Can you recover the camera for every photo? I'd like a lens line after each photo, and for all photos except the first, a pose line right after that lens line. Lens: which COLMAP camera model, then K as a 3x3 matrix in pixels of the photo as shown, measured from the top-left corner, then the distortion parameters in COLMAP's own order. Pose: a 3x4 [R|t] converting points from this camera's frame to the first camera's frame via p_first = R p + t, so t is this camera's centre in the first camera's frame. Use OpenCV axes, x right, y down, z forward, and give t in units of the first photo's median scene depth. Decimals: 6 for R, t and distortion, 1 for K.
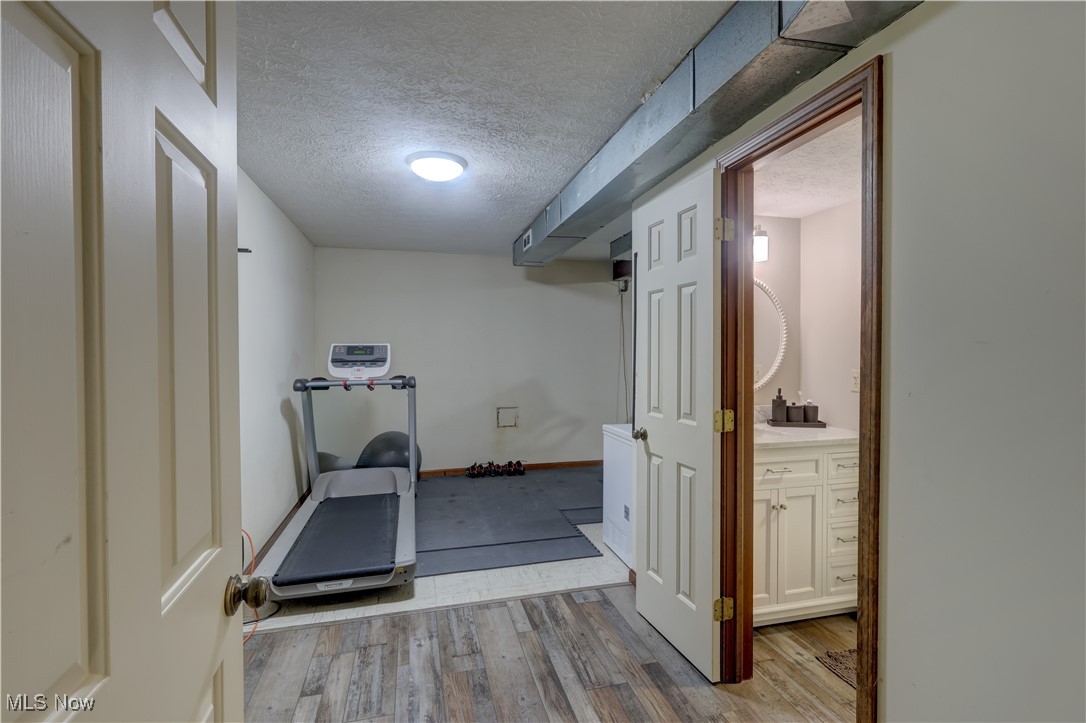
lens RADIAL K [[501.5, 0, 541.4], [0, 501.5, 358.3], [0, 0, 1]] dist [-0.005092, 0.000420]
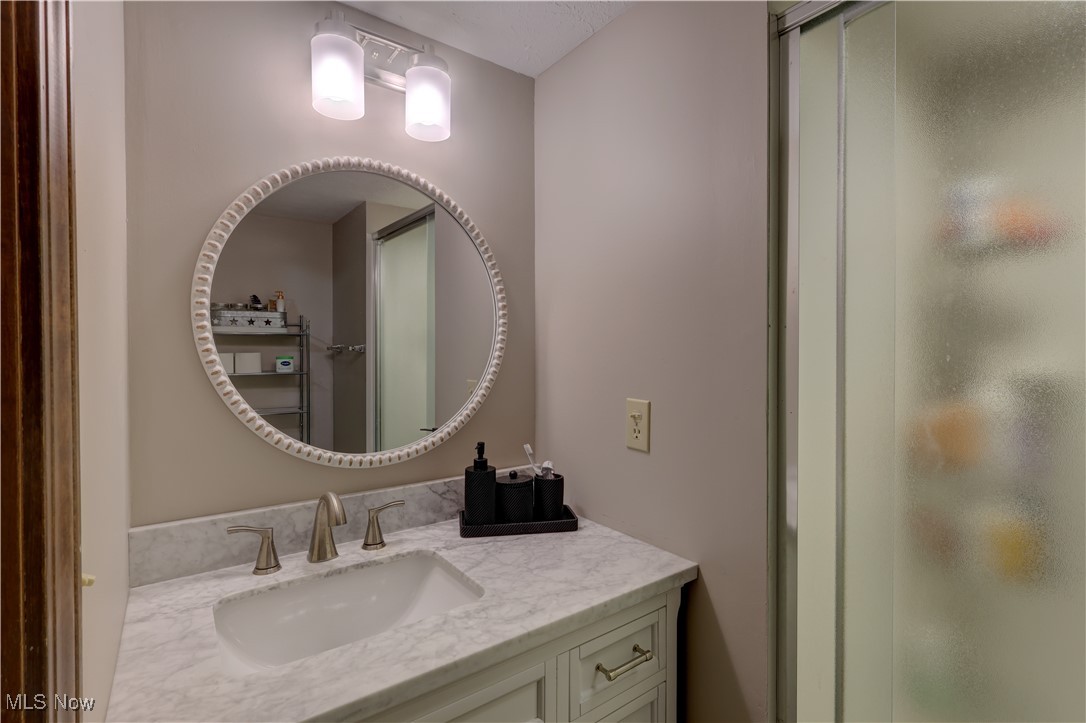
lens RADIAL K [[501.5, 0, 541.4], [0, 501.5, 358.3], [0, 0, 1]] dist [-0.005092, 0.000420]
pose [[0.928243, -0.004353, 0.371950, 0.364349], [0.006392, 0.999971, -0.004250, -0.009029], [-0.371920, 0.006323, 0.928243, 0.583871]]
